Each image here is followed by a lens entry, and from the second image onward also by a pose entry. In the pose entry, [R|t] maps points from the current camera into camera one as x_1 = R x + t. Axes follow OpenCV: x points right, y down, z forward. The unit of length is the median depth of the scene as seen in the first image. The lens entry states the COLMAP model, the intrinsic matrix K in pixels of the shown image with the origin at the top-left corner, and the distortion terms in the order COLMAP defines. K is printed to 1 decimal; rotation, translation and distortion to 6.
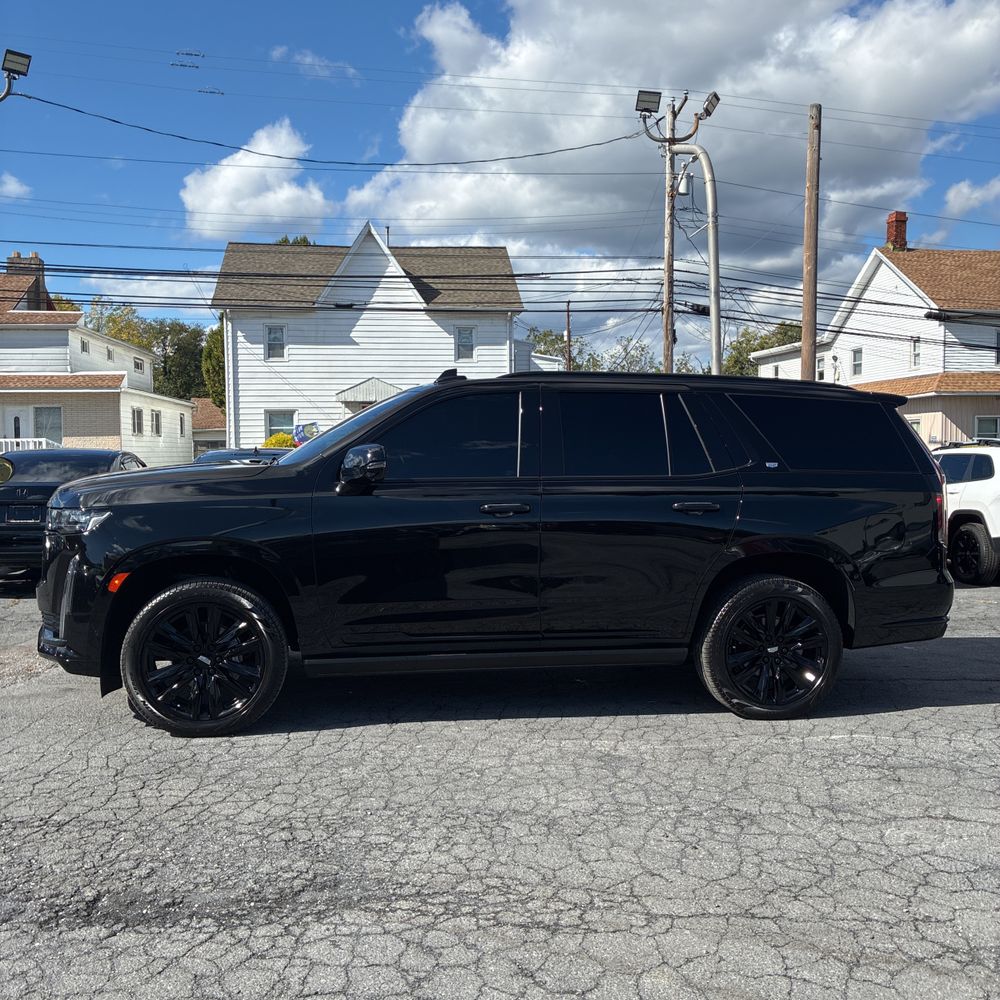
lens RADIAL K [[1003.8, 0, 505.0], [0, 1003.8, 499.1], [0, 0, 1]] dist [0.086964, -0.346371]
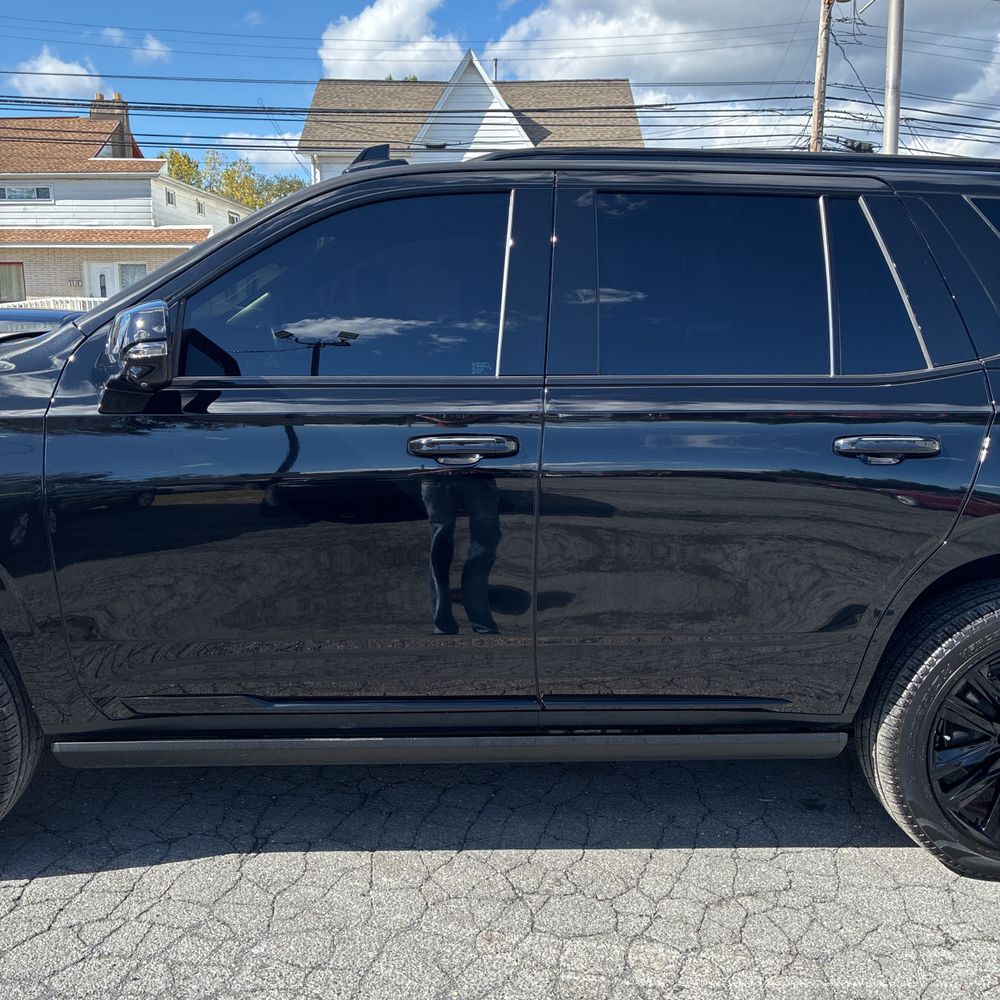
lens RADIAL K [[1006.1, 0, 507.2], [0, 1006.1, 506.3], [0, 0, 1]] dist [0.015883, -0.000746]
pose [[0.992667, 0.030562, -0.116956, 0.013641], [-0.013979, 0.990044, 0.140062, -0.005095], [0.120072, -0.137400, 0.983211, 0.098127]]
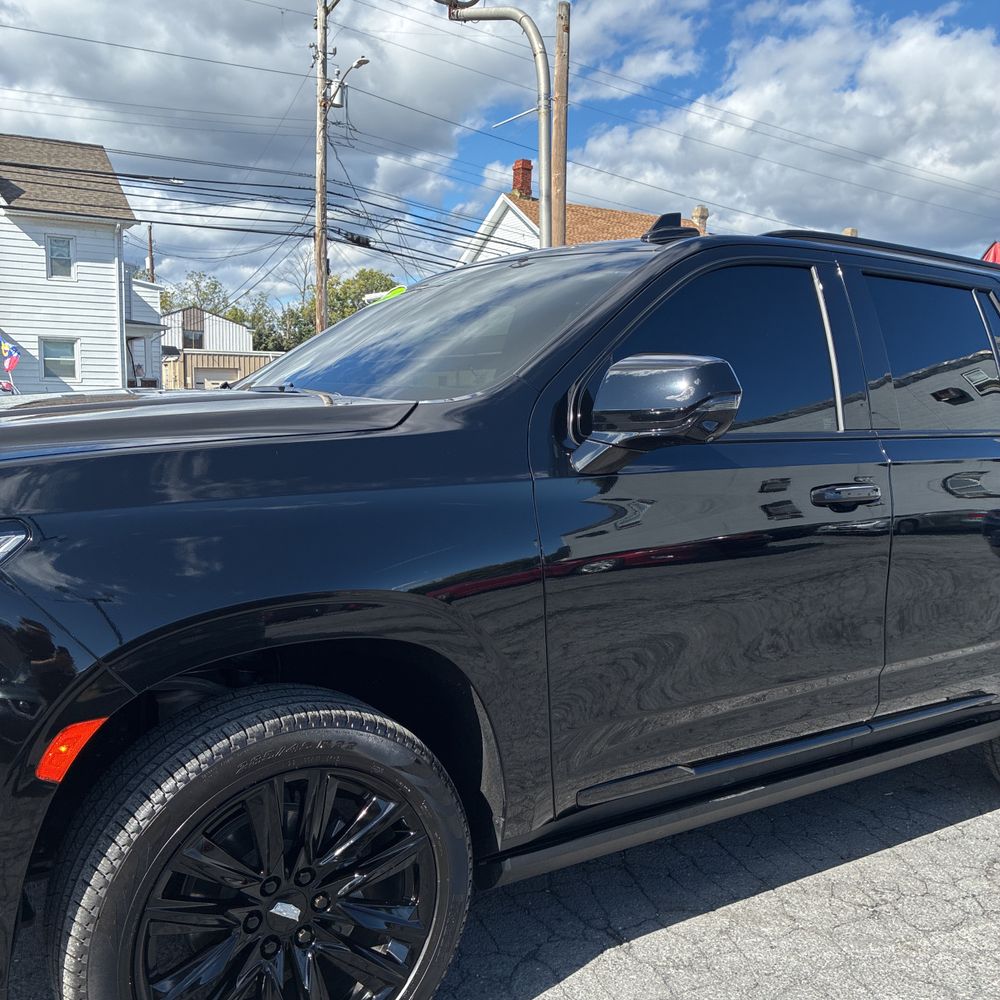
lens RADIAL K [[1006.3, 0, 498.1], [0, 1006.3, 508.7], [0, 0, 1]] dist [0.009905, 0.003985]
pose [[0.911625, -0.023361, 0.410359, -0.065823], [-0.002301, 0.998078, 0.061932, -0.002599], [-0.411017, -0.057403, 0.909819, 0.110460]]
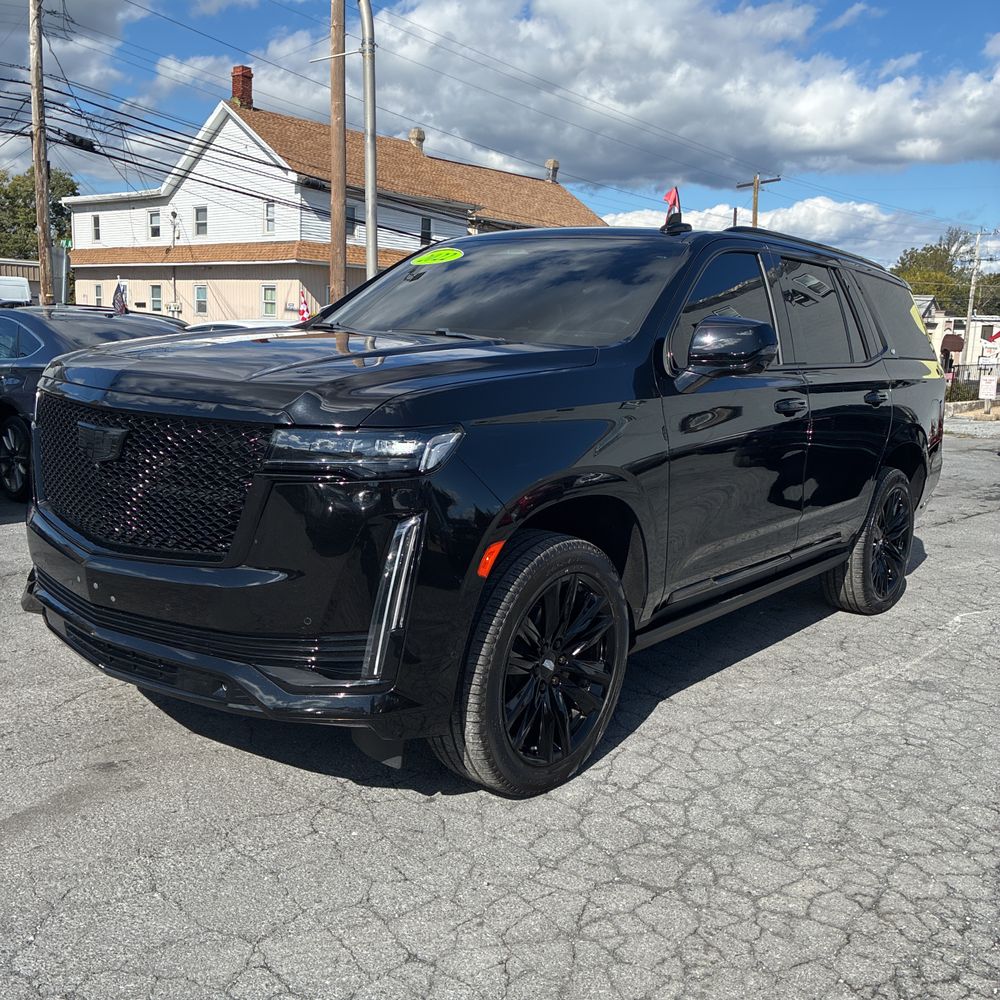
lens RADIAL K [[1015.9, 0, 497.8], [0, 1015.9, 487.3], [0, 0, 1]] dist [-0.069009, 0.125759]
pose [[0.746284, -0.069532, 0.661986, -0.125499], [-0.013445, 0.992752, 0.119430, -0.003275], [-0.665492, -0.098029, 0.739940, 0.101352]]
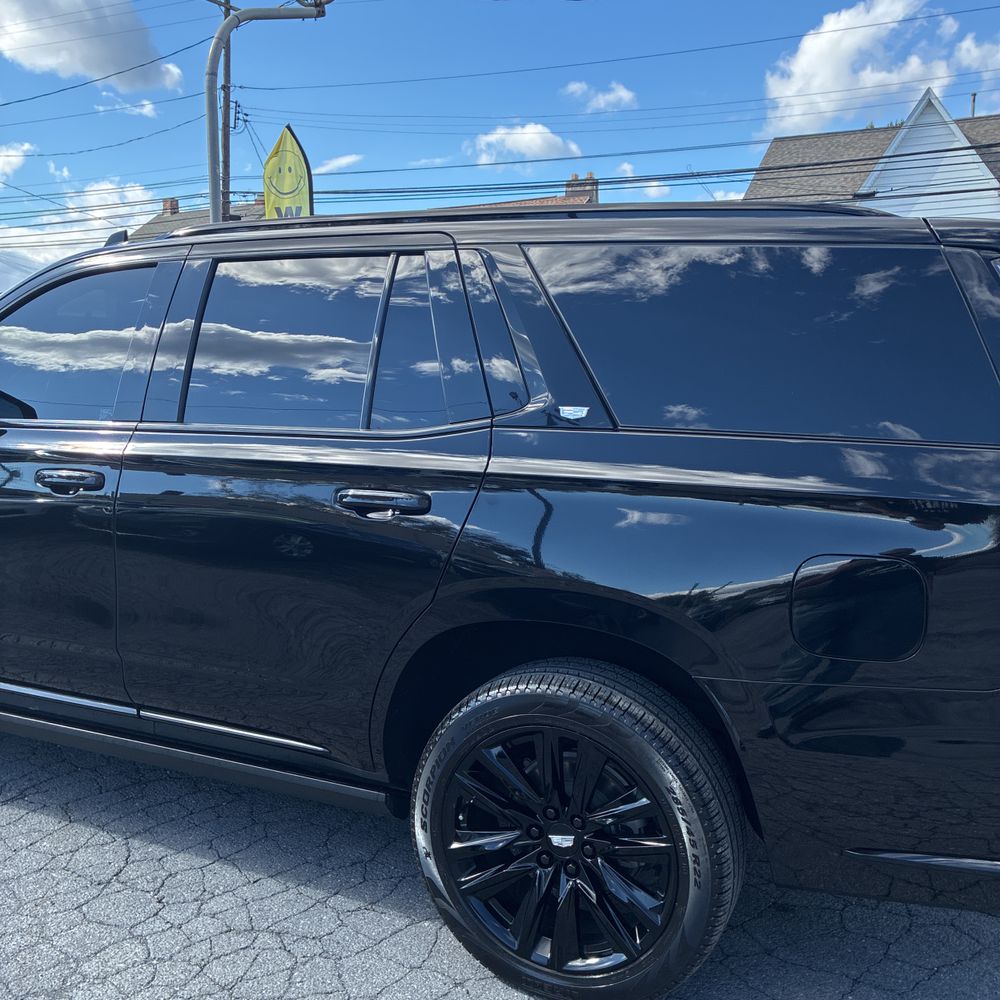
lens RADIAL K [[1006.1, 0, 507.2], [0, 1006.1, 506.3], [0, 0, 1]] dist [0.015883, -0.000746]
pose [[0.819854, 0.080883, -0.566831, 0.091893], [-0.030448, 0.994730, 0.097903, -0.006830], [0.571762, -0.063008, 0.817996, 0.123667]]
